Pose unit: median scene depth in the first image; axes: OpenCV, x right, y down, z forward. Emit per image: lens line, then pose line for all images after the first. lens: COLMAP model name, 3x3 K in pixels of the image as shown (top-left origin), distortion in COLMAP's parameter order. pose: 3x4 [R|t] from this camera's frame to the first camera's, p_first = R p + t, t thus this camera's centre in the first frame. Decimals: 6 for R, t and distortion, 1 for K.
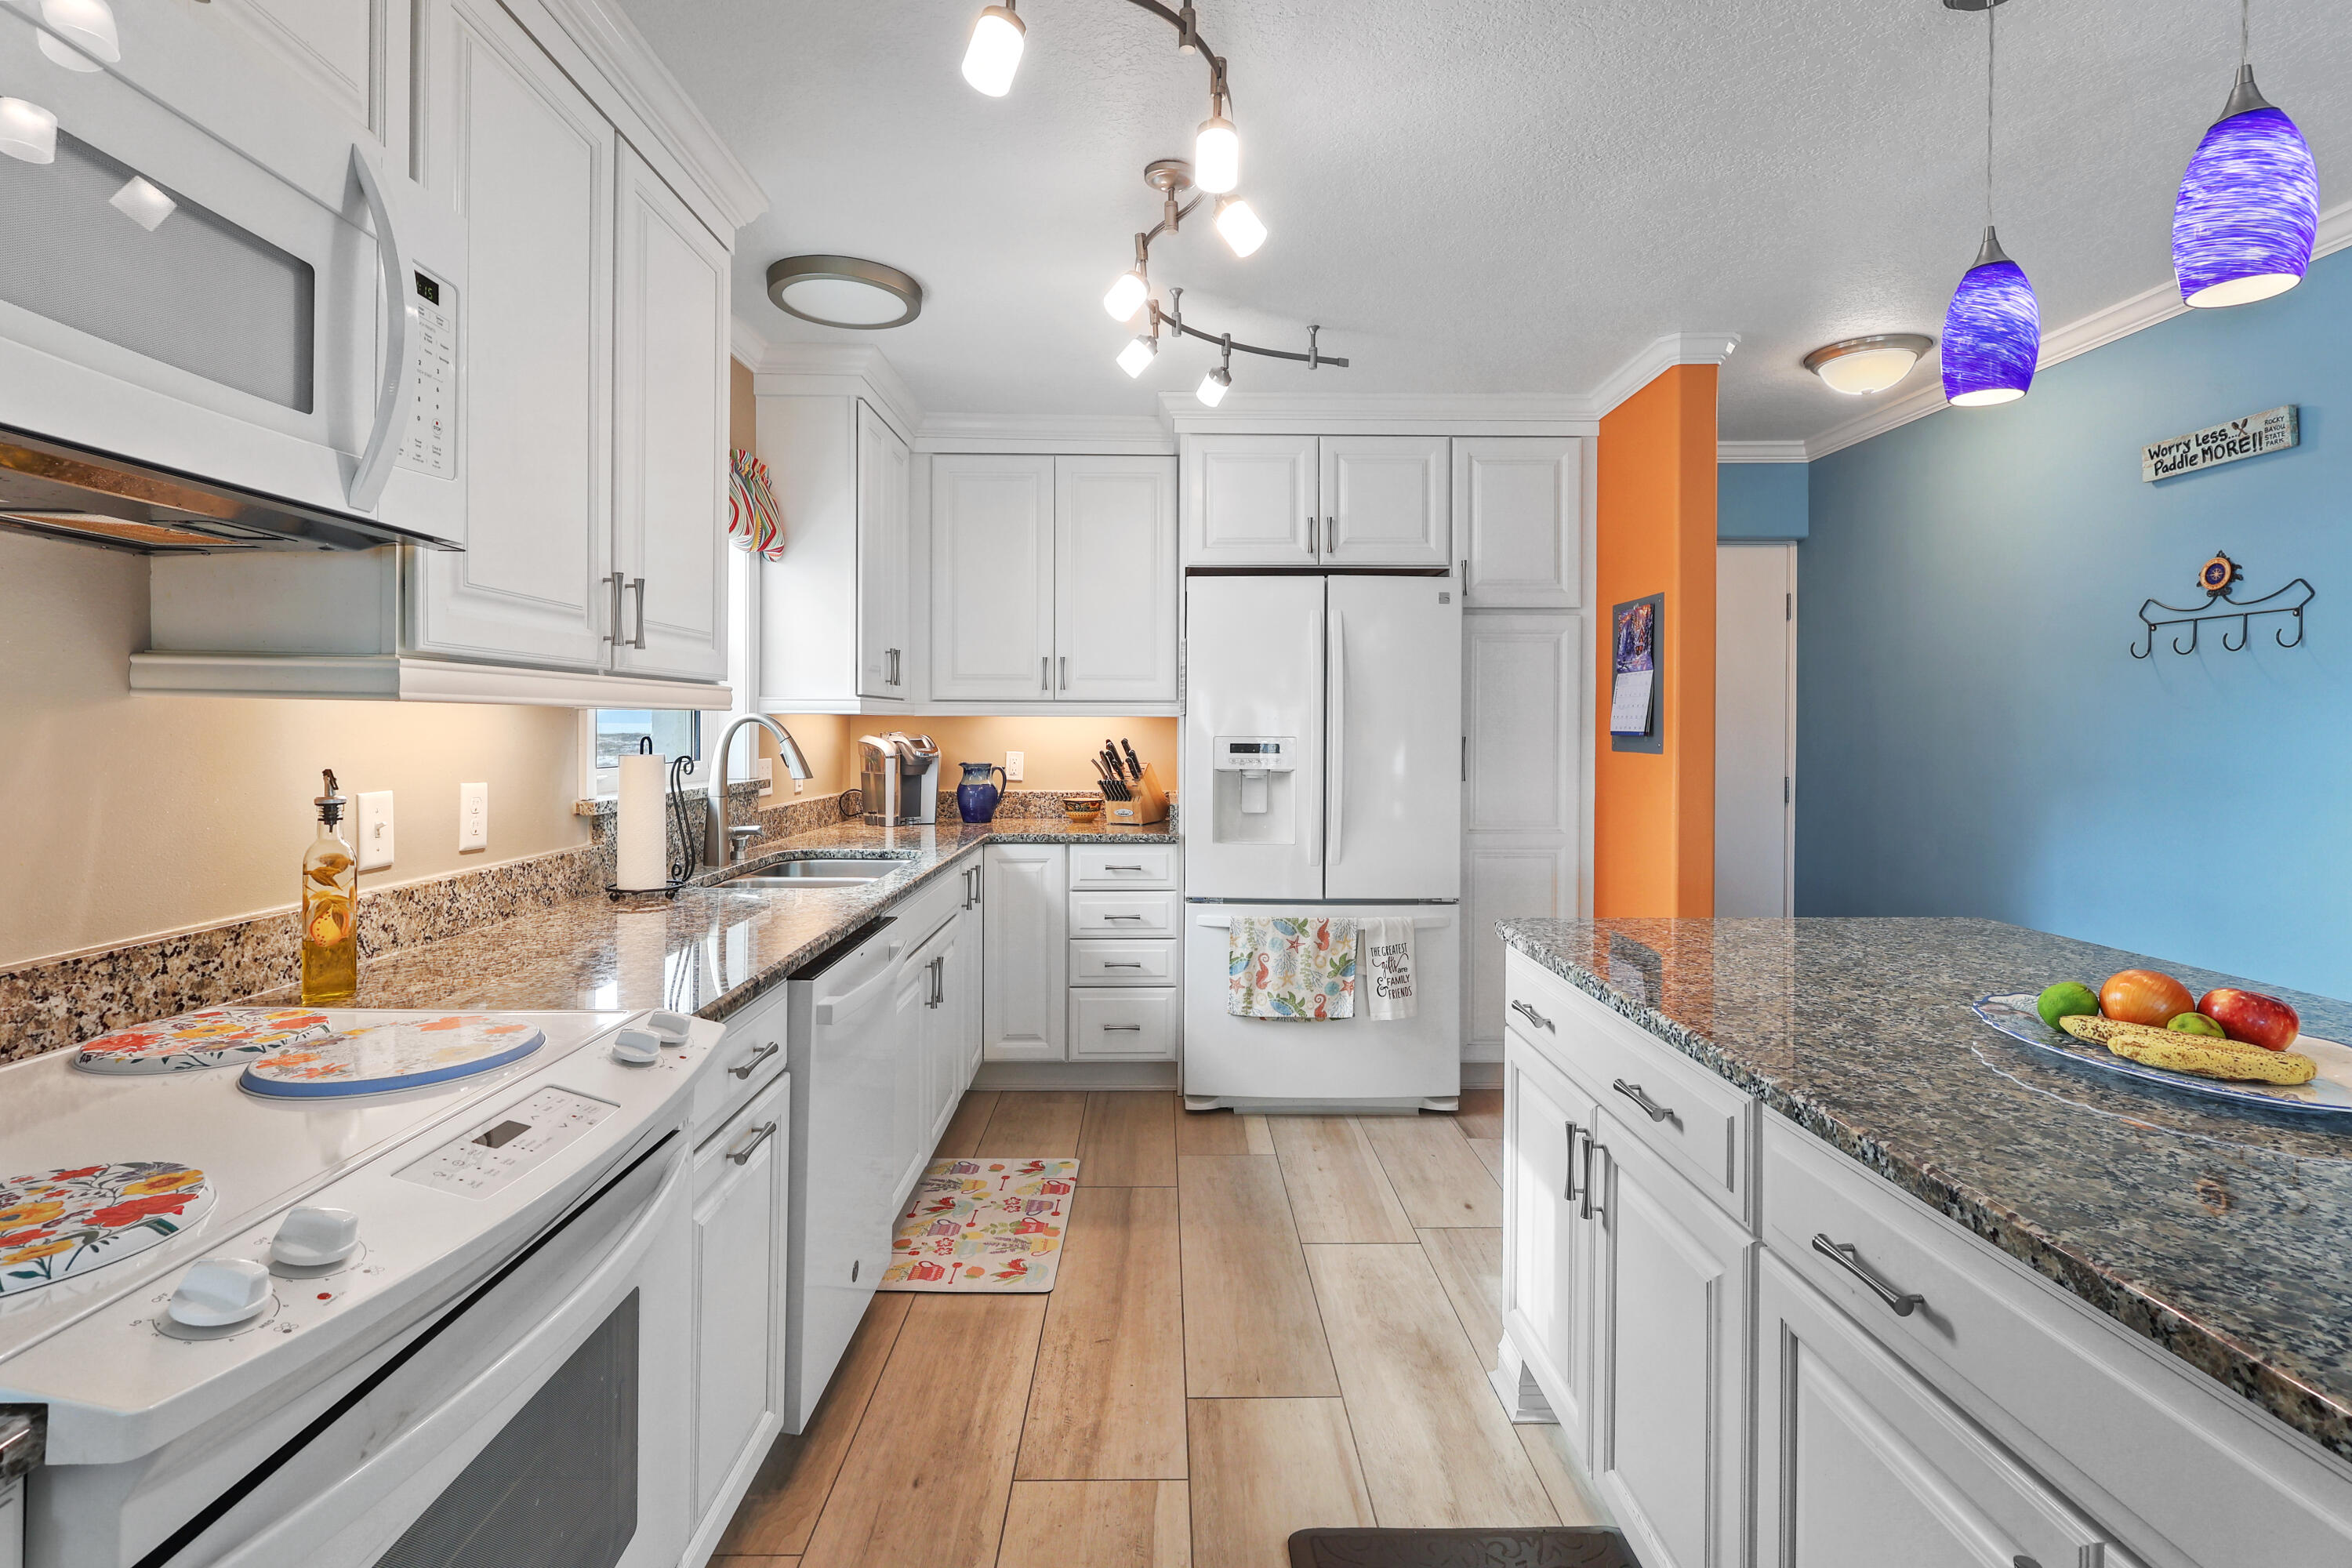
lens RADIAL K [[1107.0, 0, 1178.2], [0, 1107.0, 733.9], [0, 0, 1]] dist [-0.003059, 0.000079]
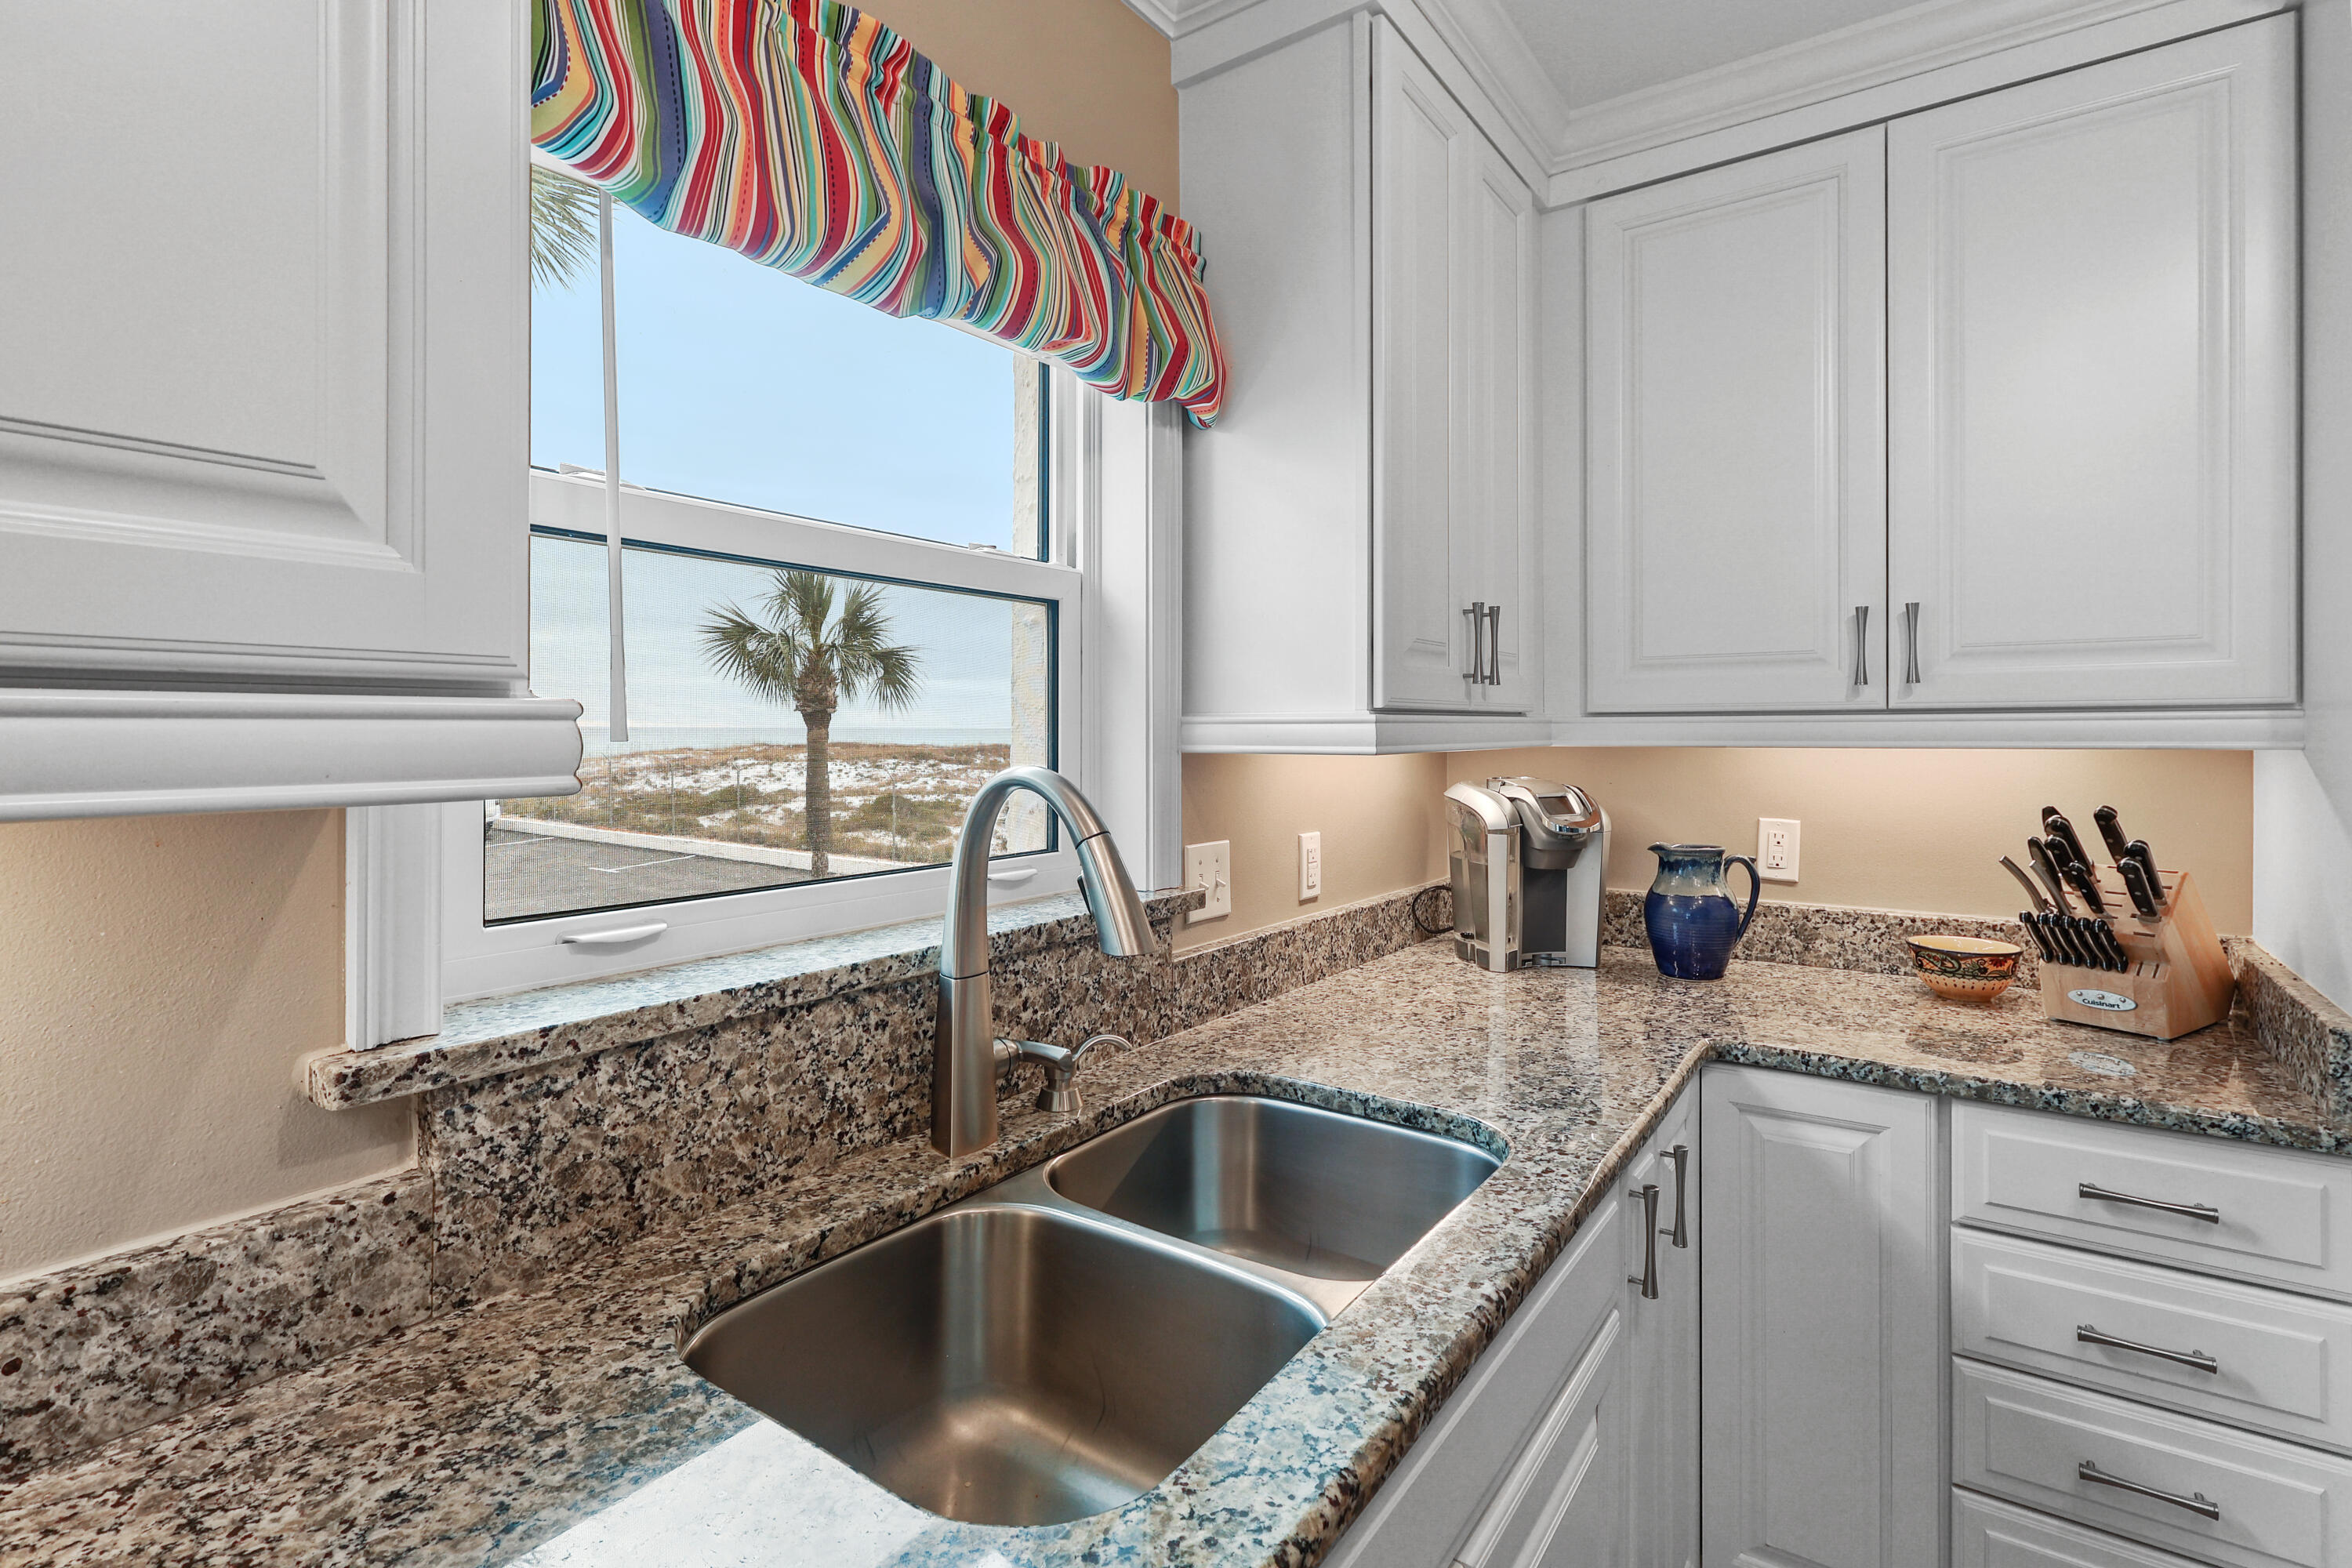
lens RADIAL K [[1107.0, 0, 1178.2], [0, 1107.0, 733.9], [0, 0, 1]] dist [-0.003059, 0.000079]
pose [[0.806065, -0.004896, -0.591807, -0.091150], [0.001048, 0.999976, -0.006845, -0.021173], [0.591826, 0.004897, 0.806051, 0.571365]]
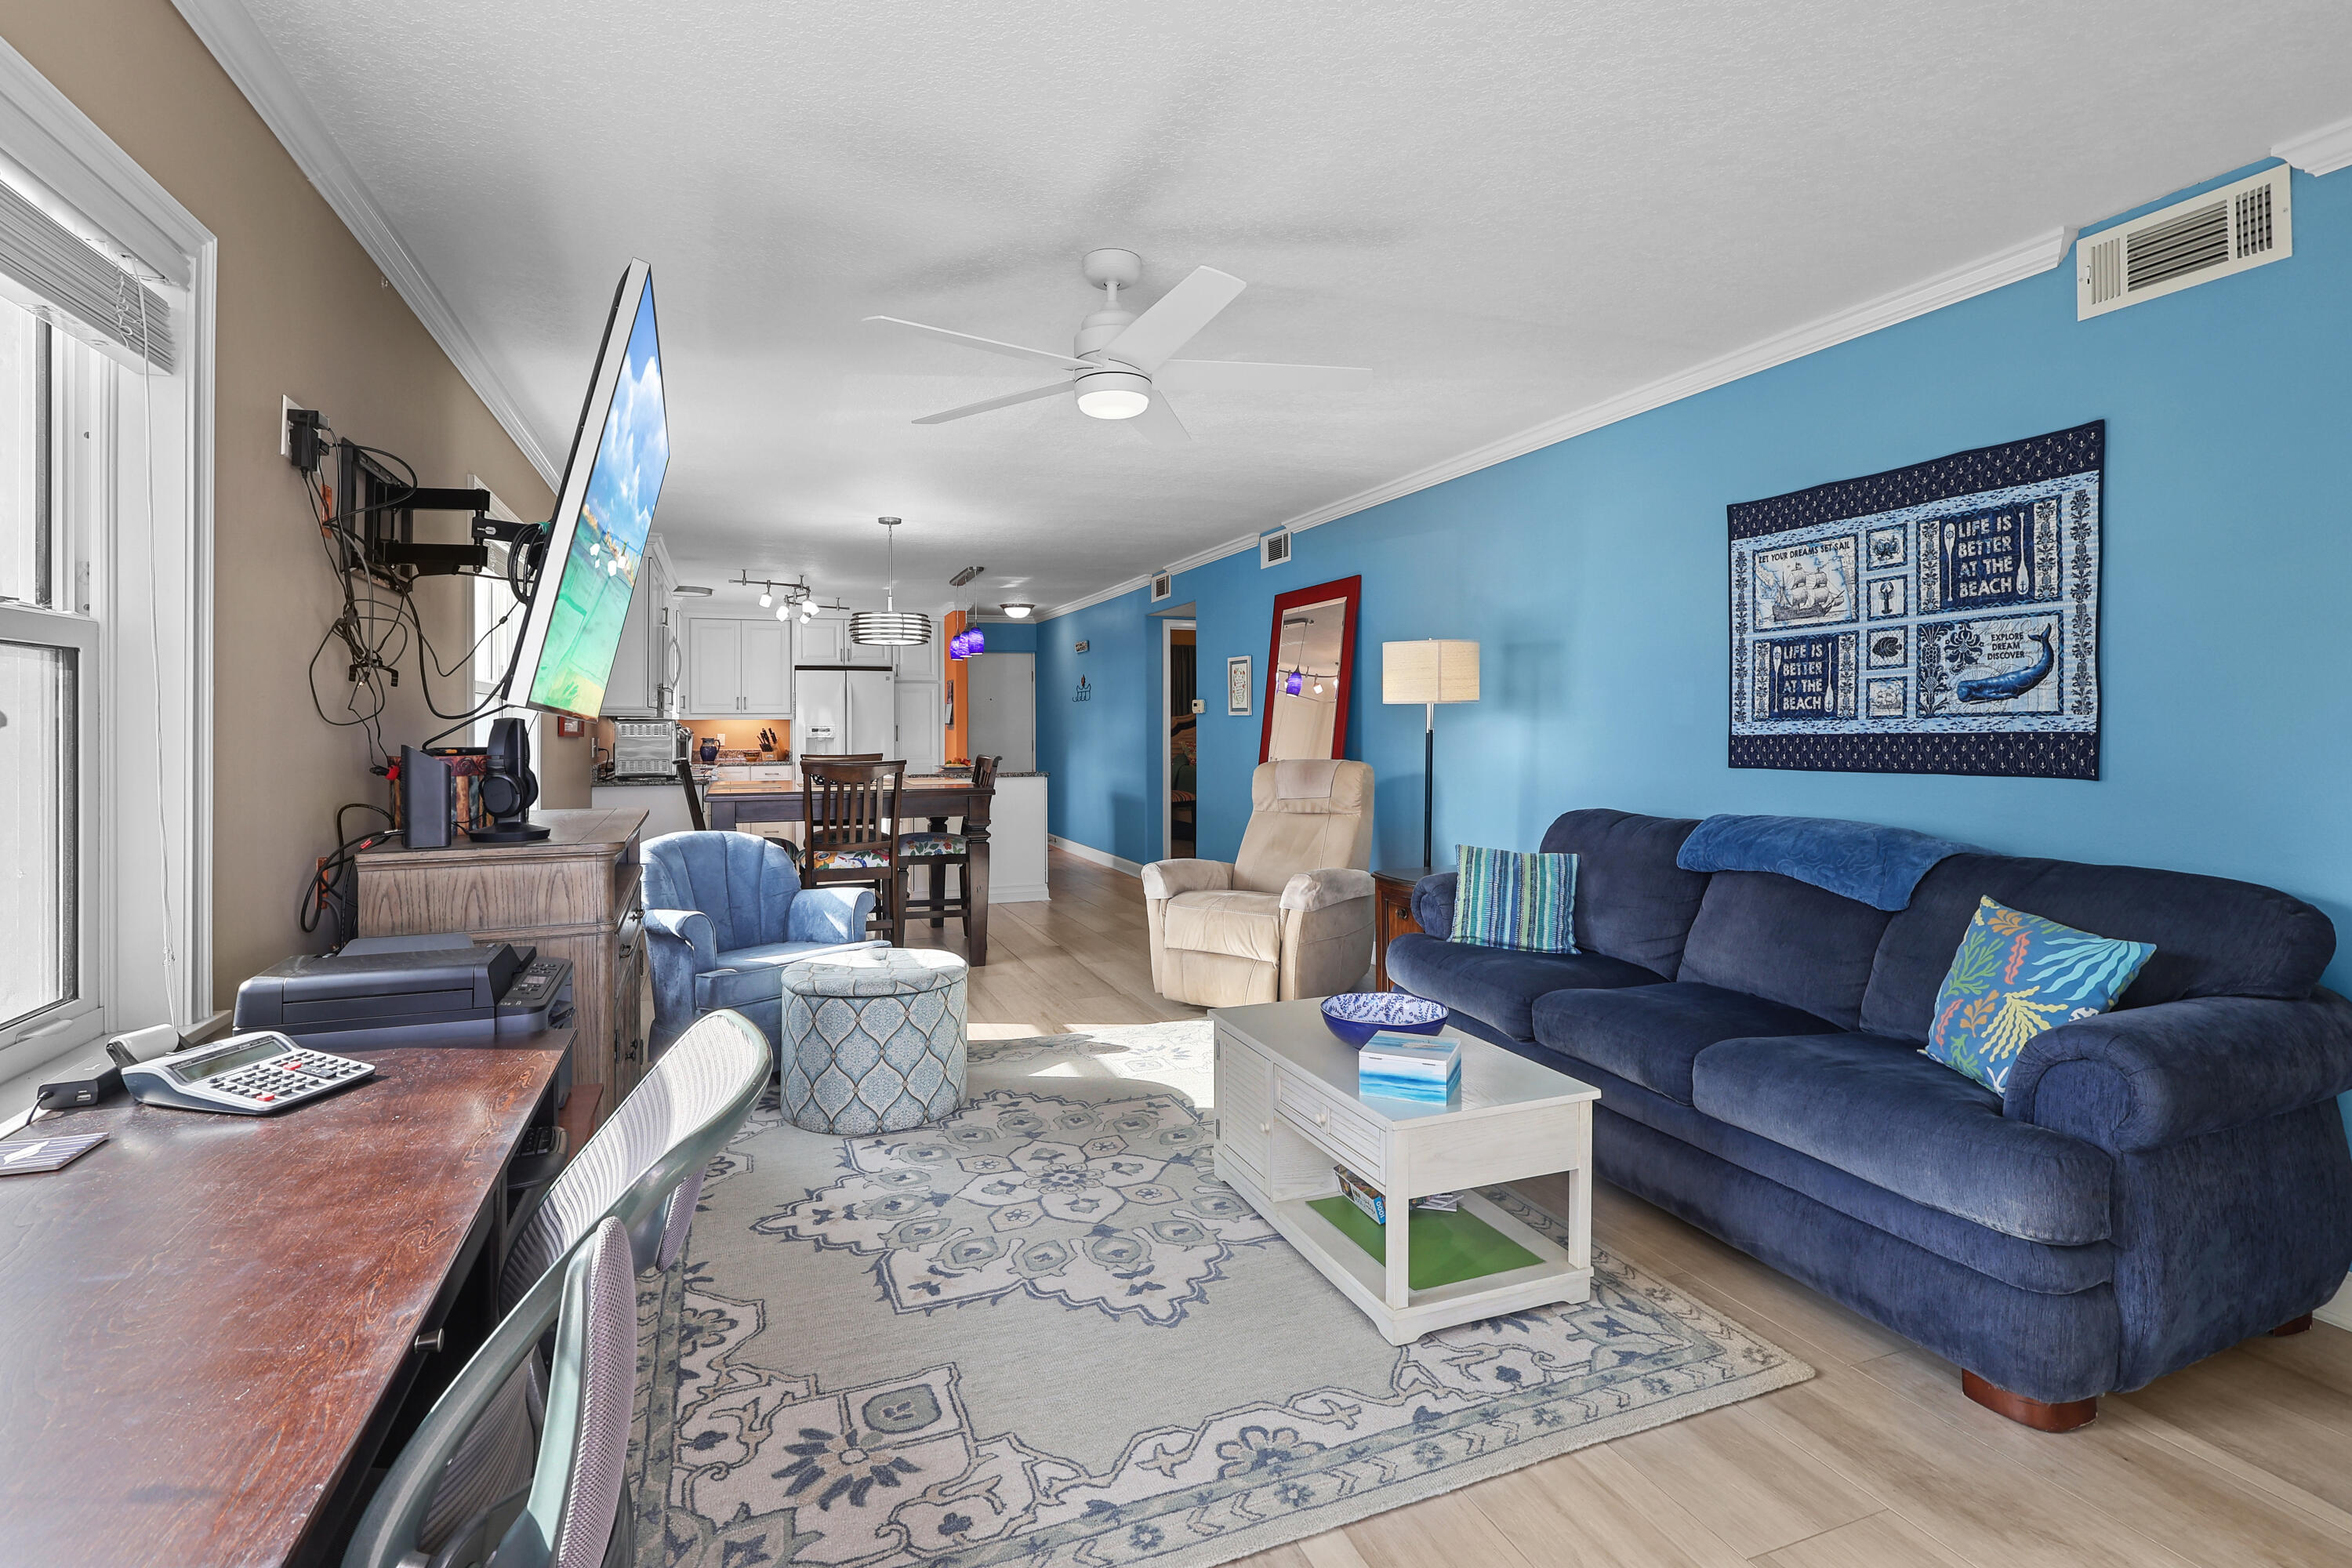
lens RADIAL K [[1117.7, 0, 1176.7], [0, 1117.7, 695.0], [0, 0, 1]] dist [-0.002835, -0.000014]
pose [[0.932757, -0.003638, 0.360486, -0.117599], [0.017603, 0.999216, -0.035463, 0.042891], [-0.360075, 0.039424, 0.932090, -2.077478]]
